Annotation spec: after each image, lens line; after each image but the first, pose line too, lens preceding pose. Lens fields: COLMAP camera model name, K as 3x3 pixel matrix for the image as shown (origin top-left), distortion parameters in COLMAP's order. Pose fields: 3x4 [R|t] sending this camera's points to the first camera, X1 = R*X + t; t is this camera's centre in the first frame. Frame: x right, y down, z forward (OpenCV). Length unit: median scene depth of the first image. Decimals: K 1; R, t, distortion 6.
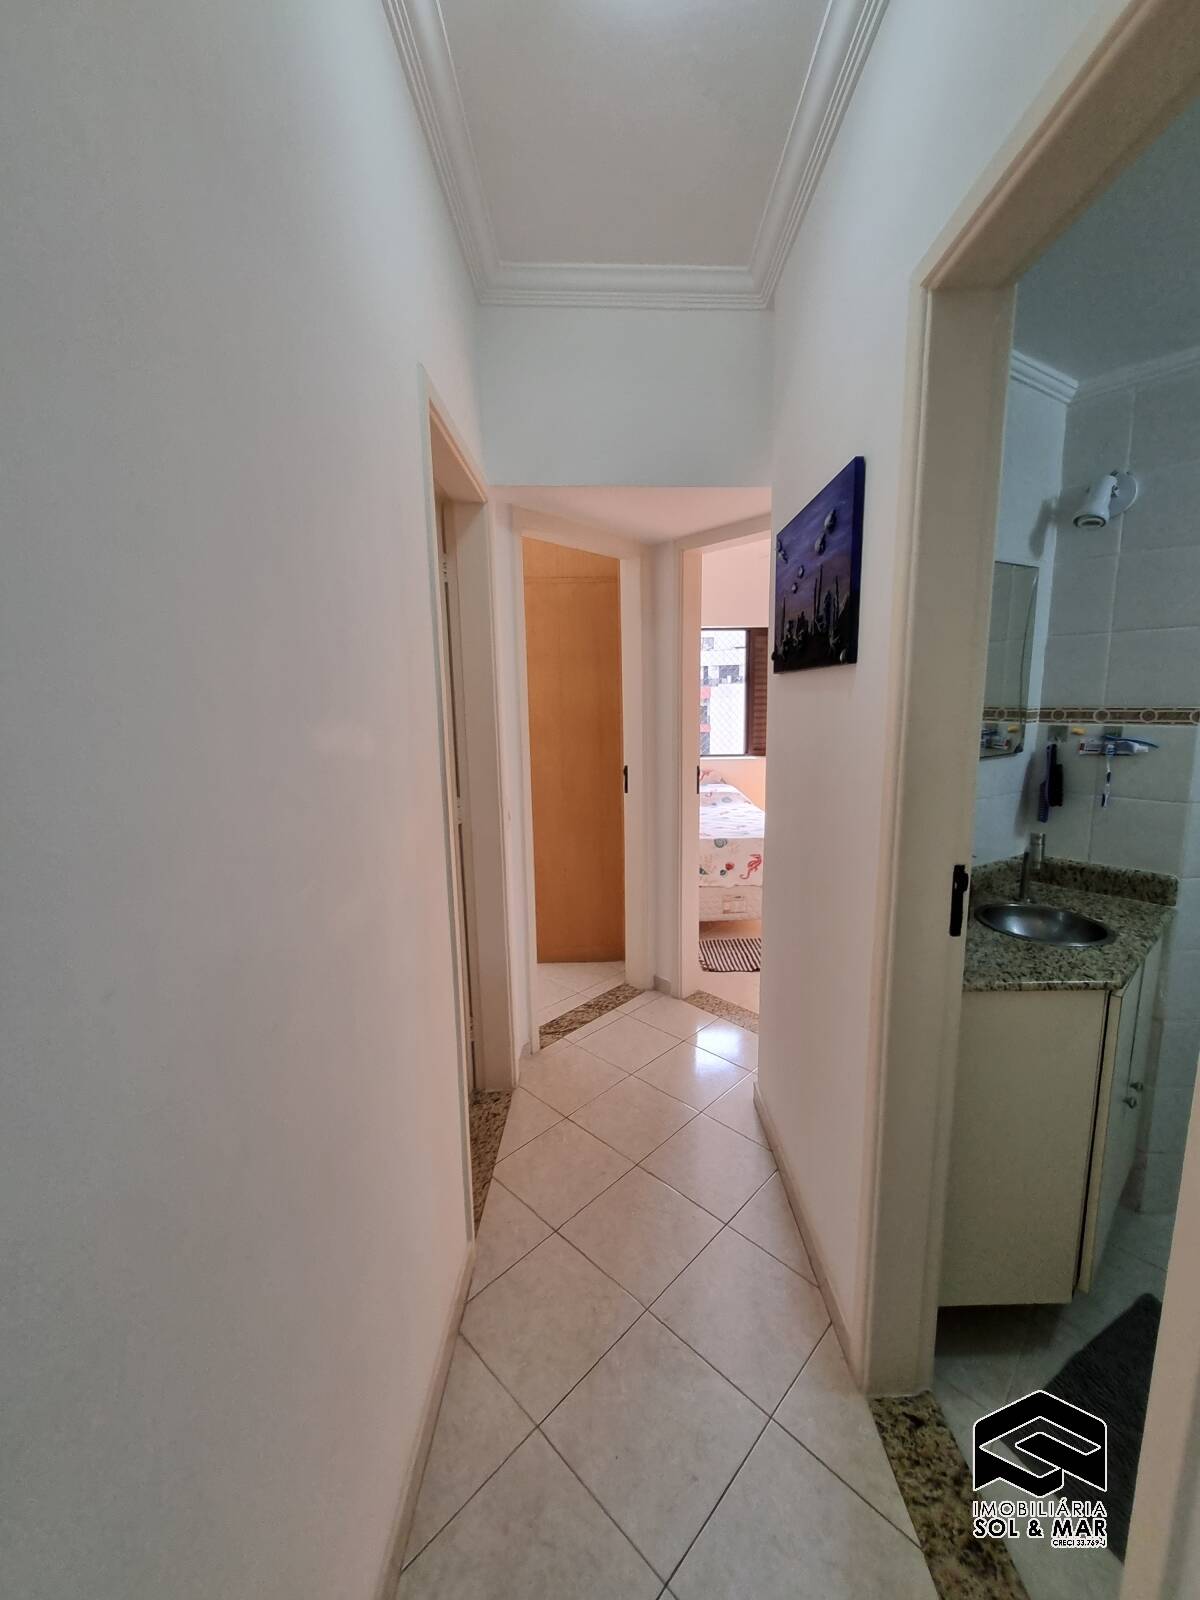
lens RADIAL K [[624.4, 0, 624.8], [0, 624.4, 794.4], [0, 0, 1]] dist [0.001002, -0.000125]
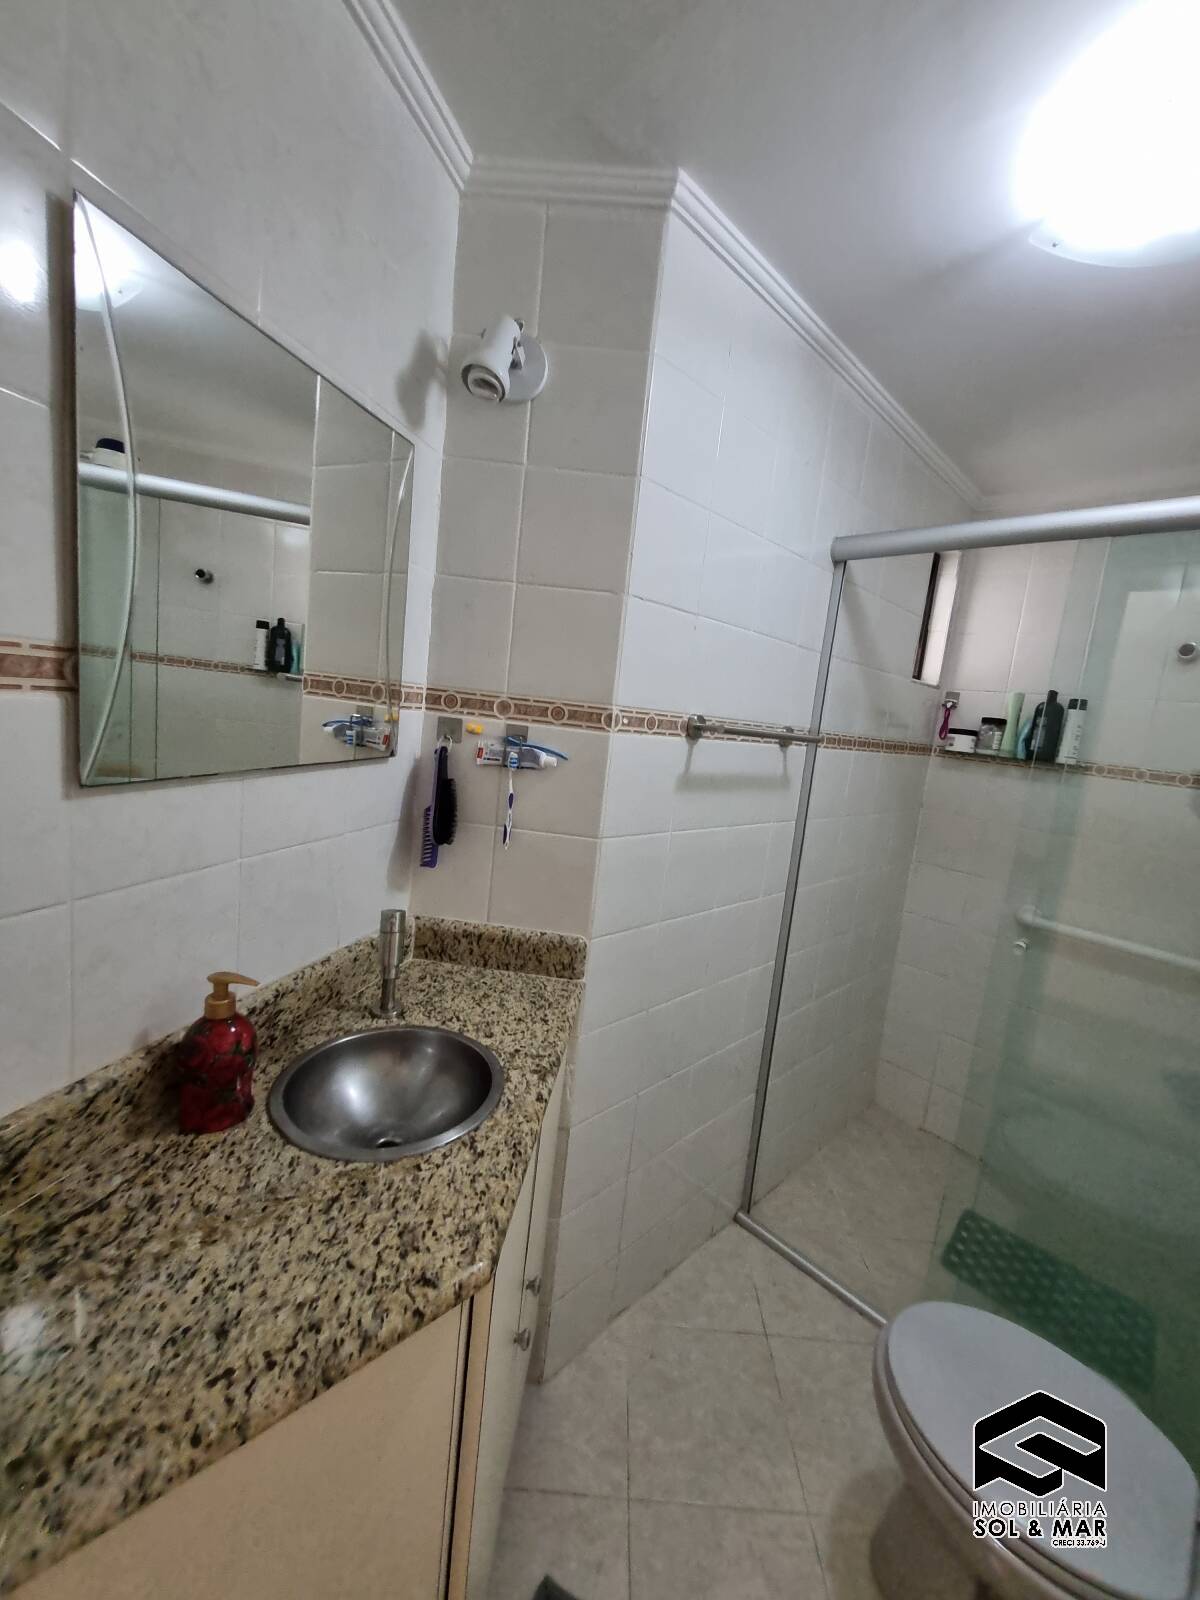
lens RADIAL K [[624.4, 0, 624.8], [0, 624.4, 794.4], [0, 0, 1]] dist [0.001002, -0.000125]
pose [[0.713029, -0.002208, 0.701131, 0.389104], [-0.013531, 0.999765, 0.016910, -0.046670], [-0.701004, -0.021544, 0.712832, 0.433901]]
